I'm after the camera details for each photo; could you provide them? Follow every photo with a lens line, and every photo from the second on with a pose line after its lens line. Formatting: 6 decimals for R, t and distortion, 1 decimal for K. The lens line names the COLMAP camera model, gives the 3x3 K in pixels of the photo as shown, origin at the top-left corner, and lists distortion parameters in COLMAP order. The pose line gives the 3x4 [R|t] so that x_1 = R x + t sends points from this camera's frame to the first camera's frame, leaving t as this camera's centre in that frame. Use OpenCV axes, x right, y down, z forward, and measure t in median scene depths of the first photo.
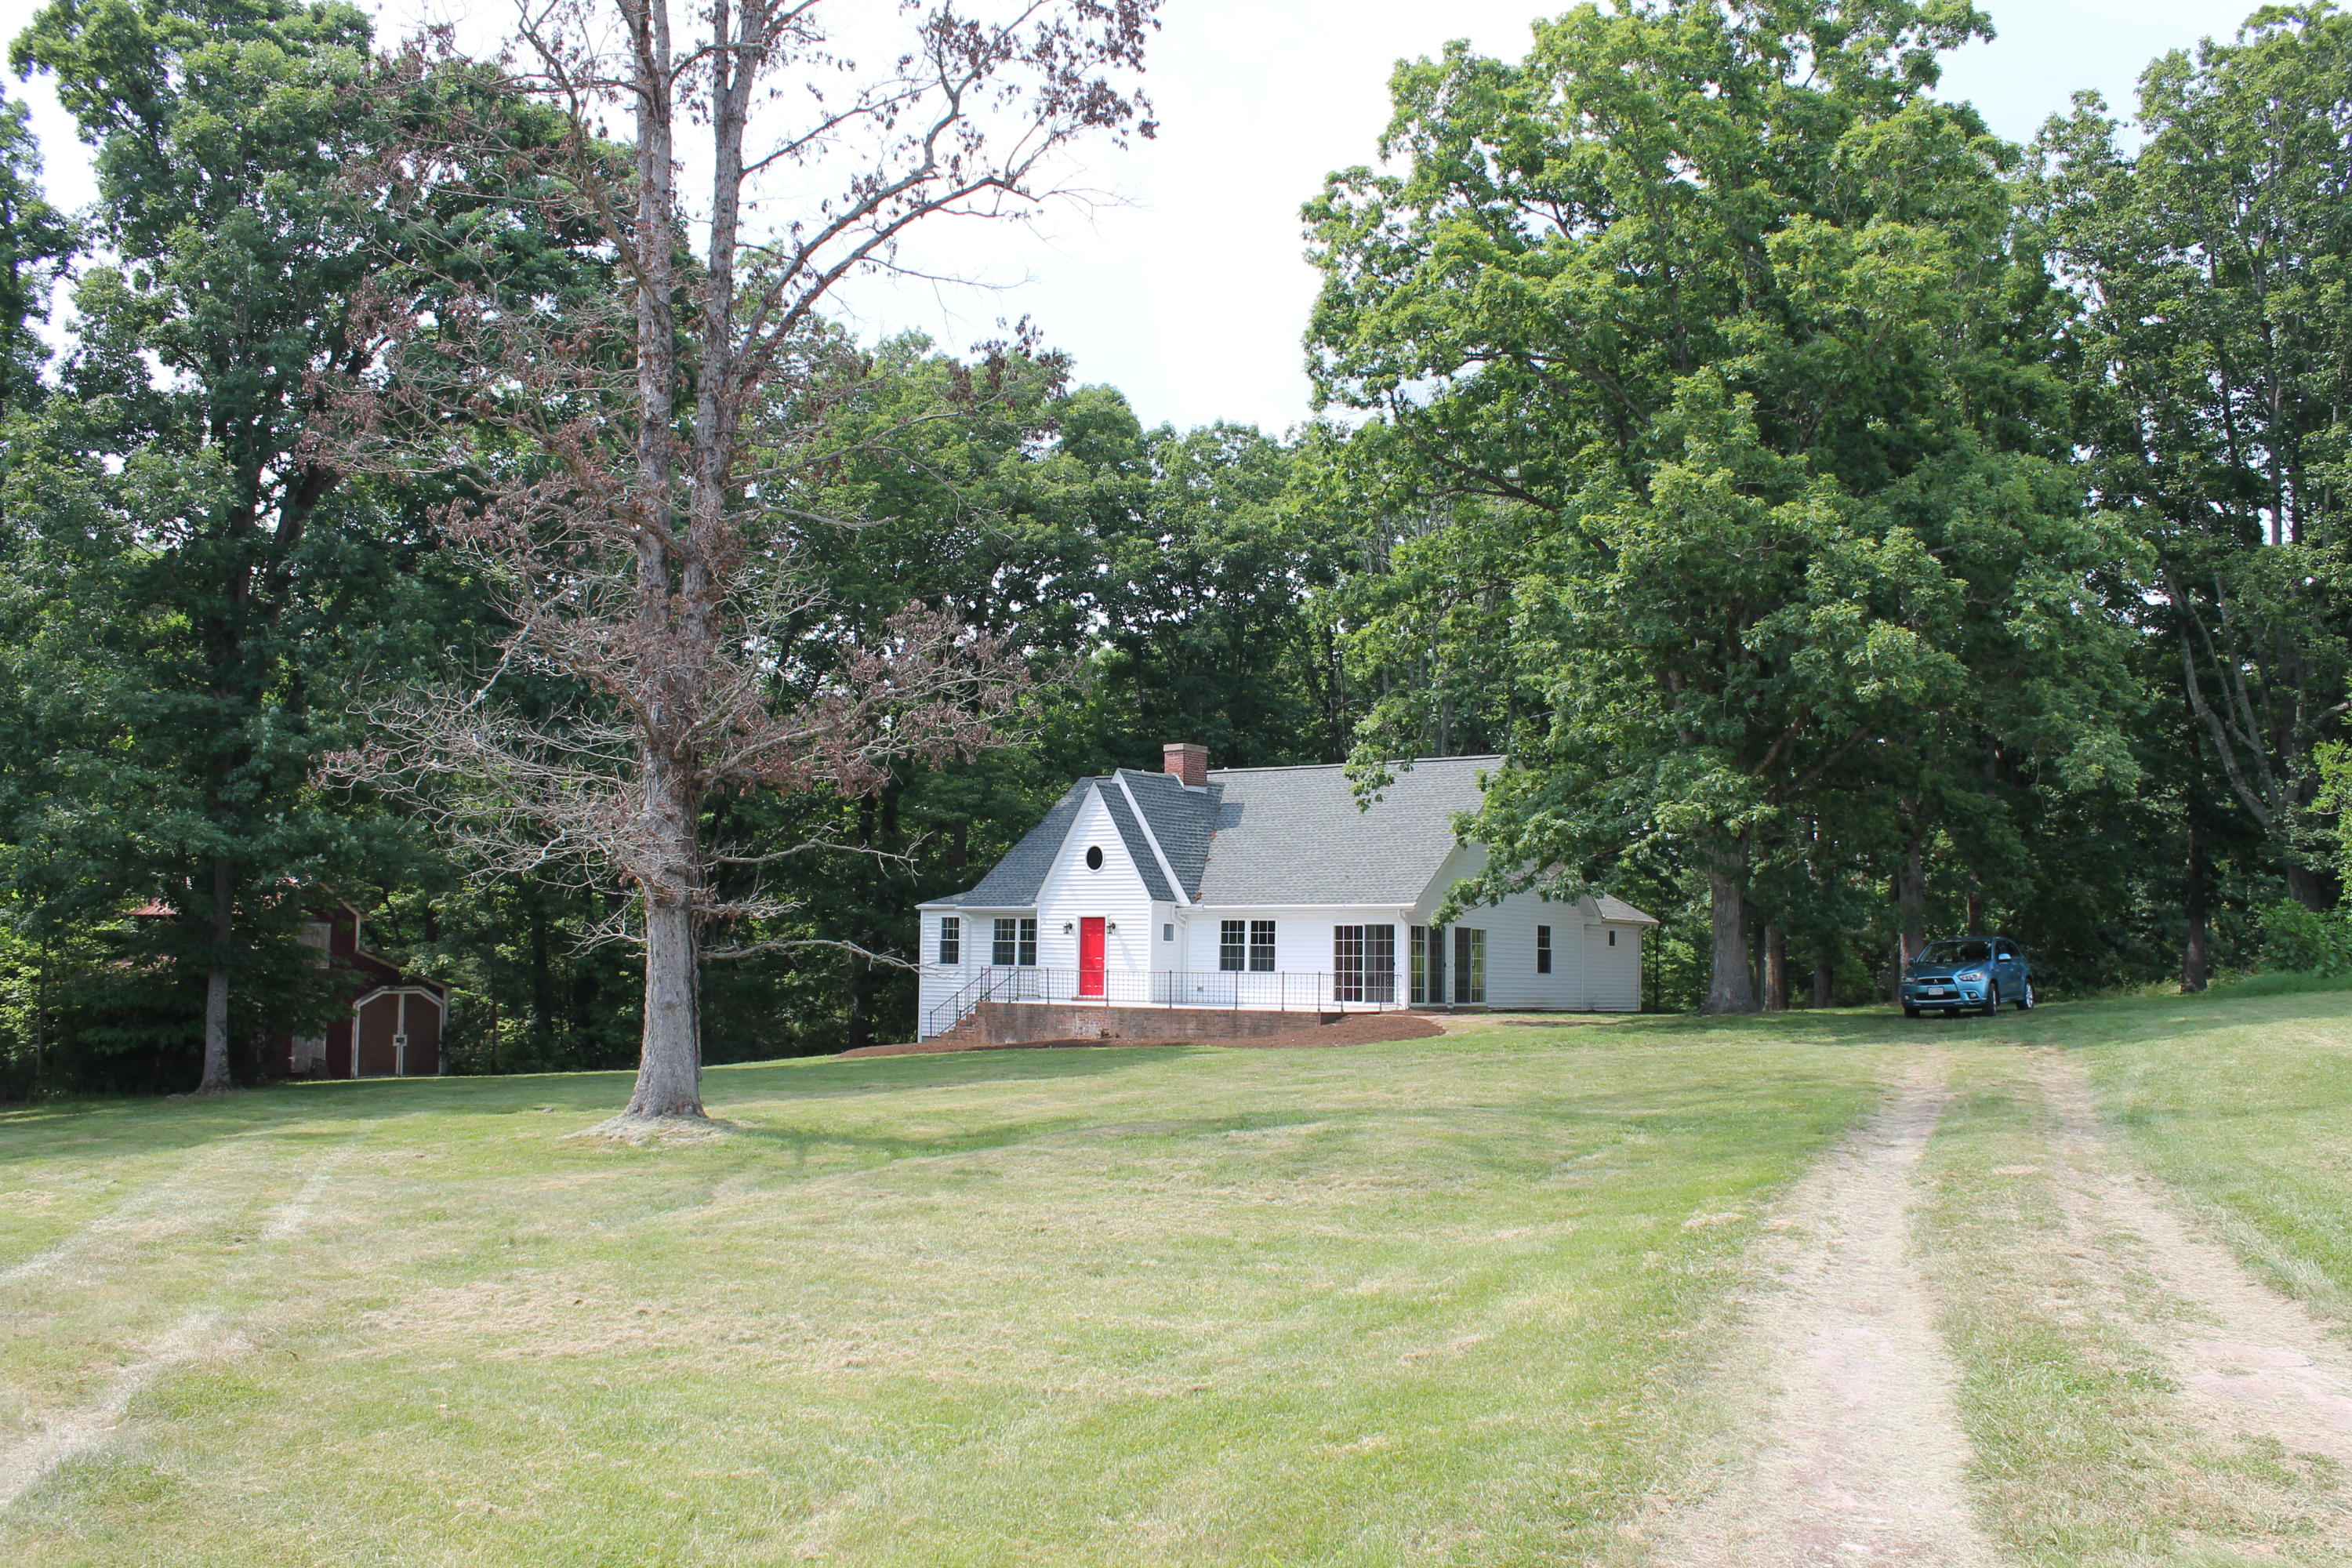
lens RADIAL K [[1985.2, 0, 1183.1], [0, 1985.2, 835.1], [0, 0, 1]] dist [-0.167467, 0.151860]
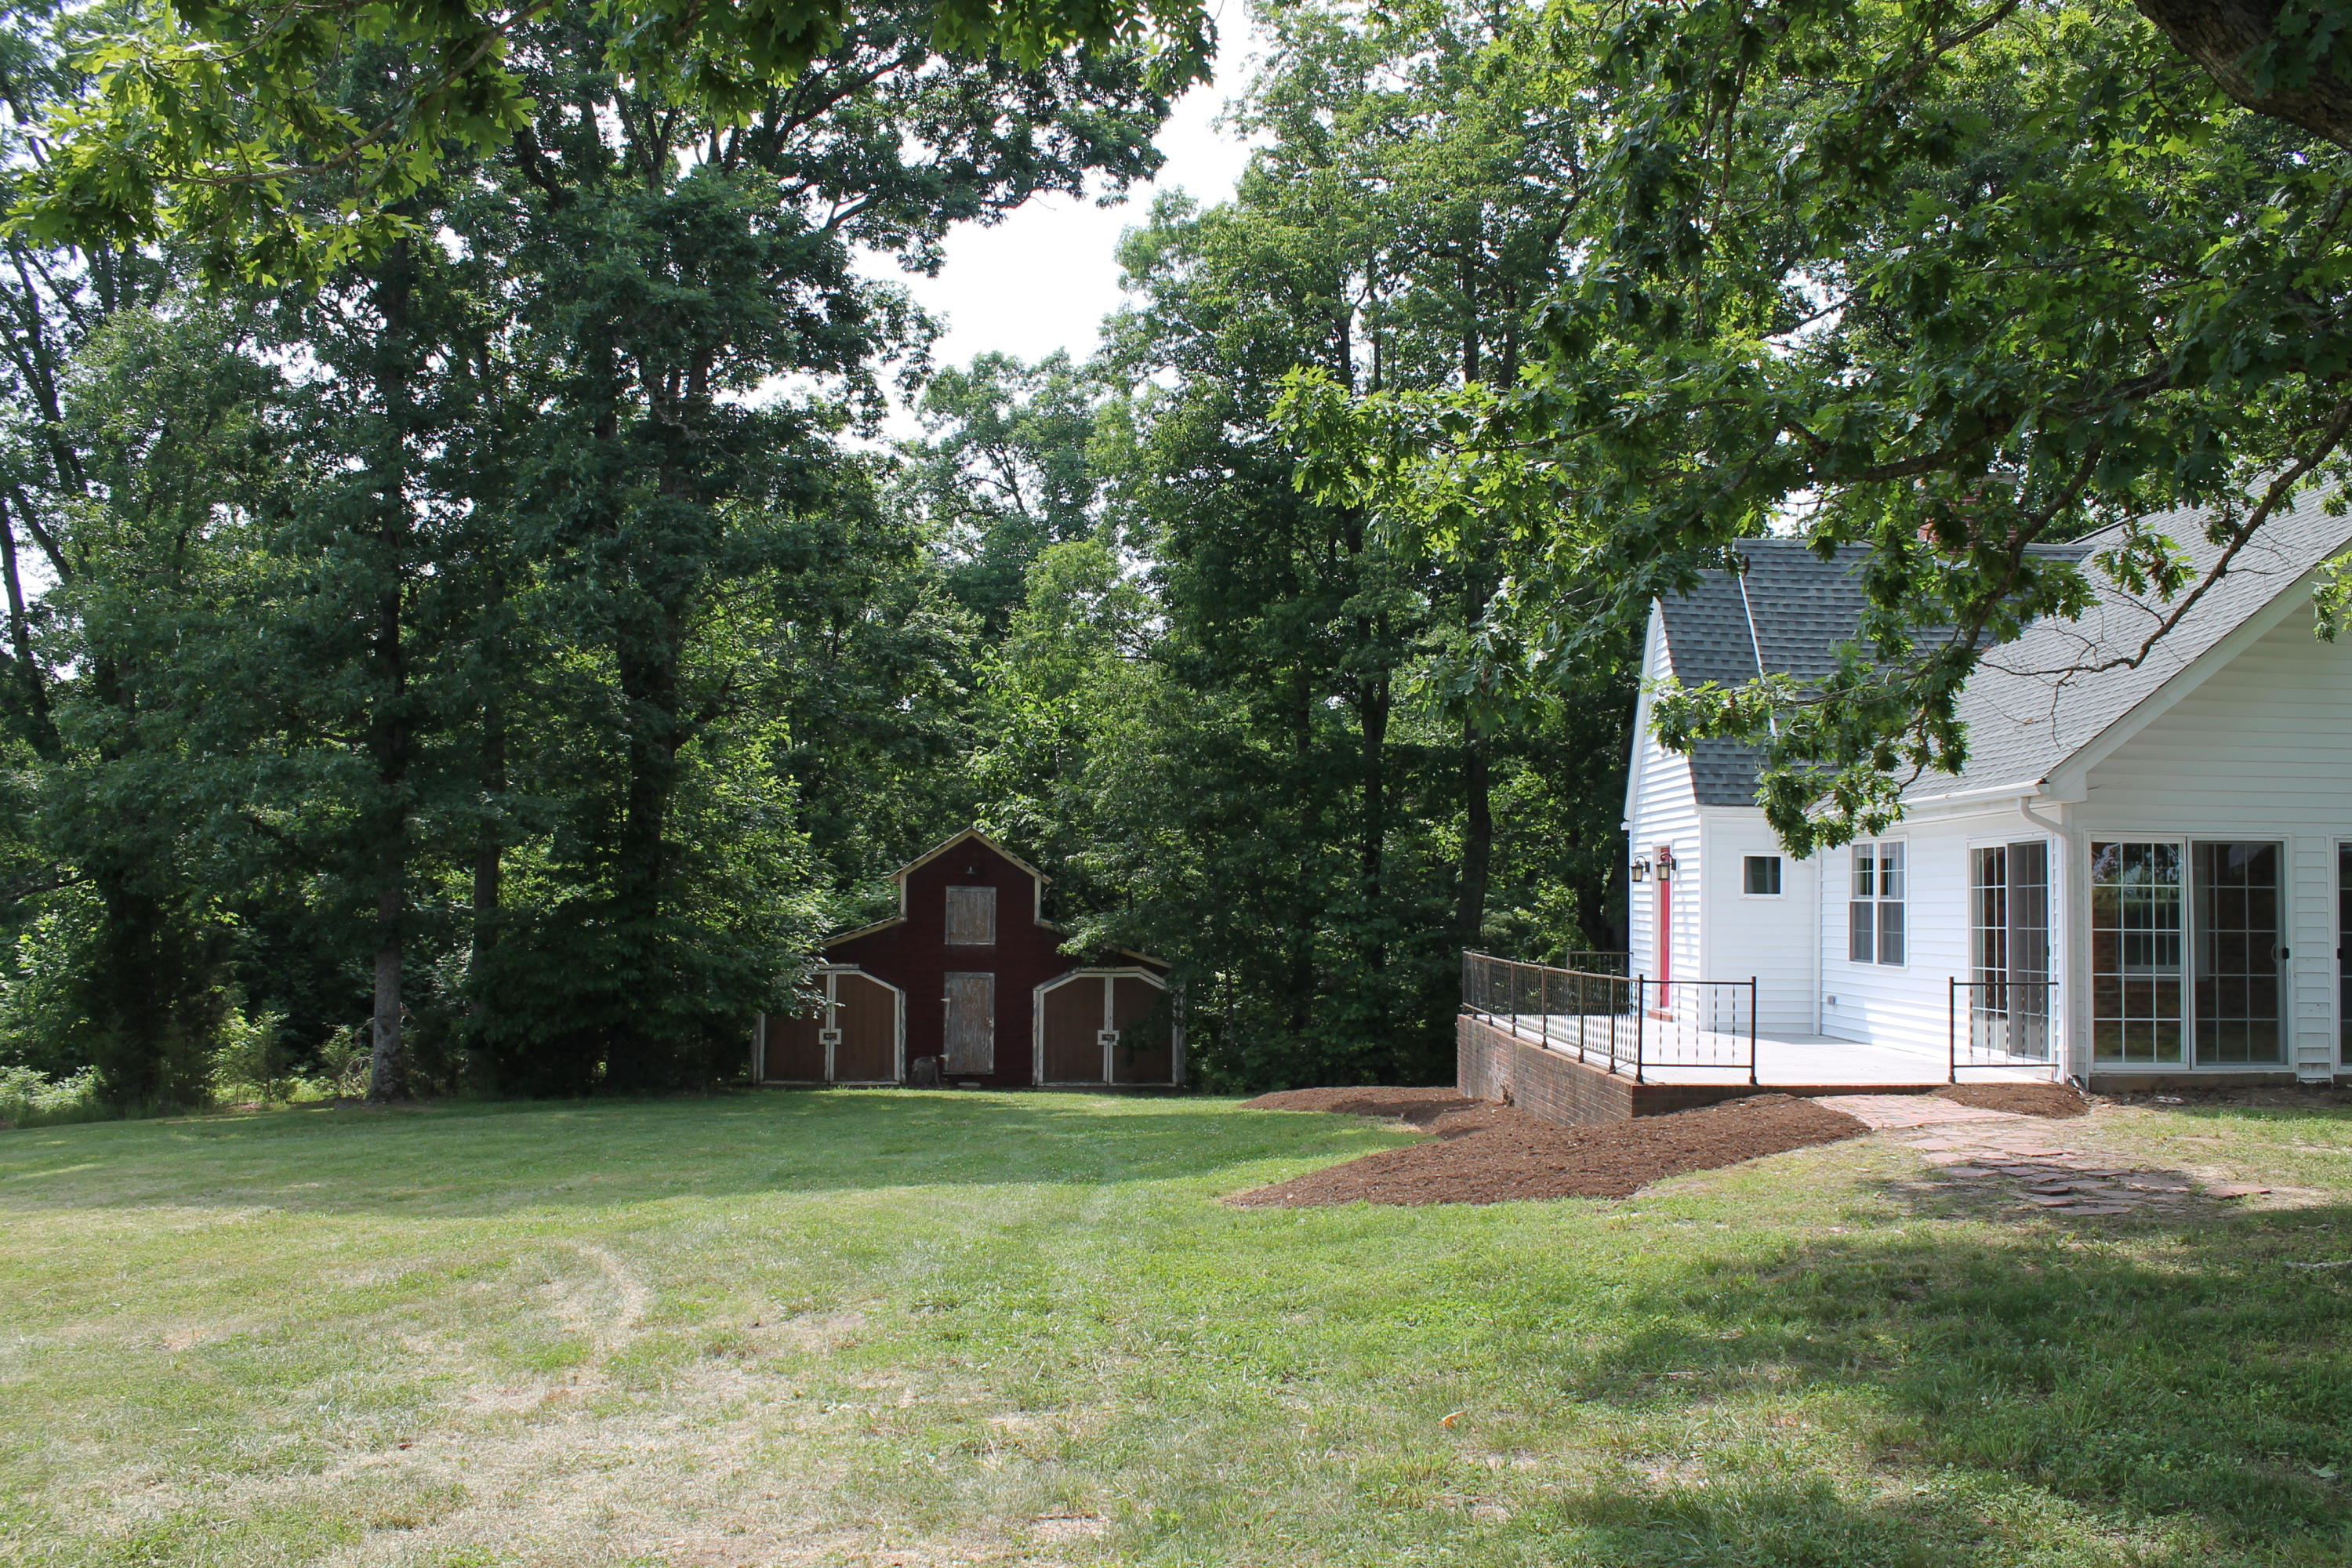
lens RADIAL K [[1985.2, 0, 1183.1], [0, 1985.2, 835.1], [0, 0, 1]] dist [-0.167467, 0.151860]
pose [[0.589792, -0.039126, -0.806607, 0.280068], [0.053634, 0.998518, -0.009218, 0.037653], [0.805772, -0.037825, 0.591017, 0.641145]]
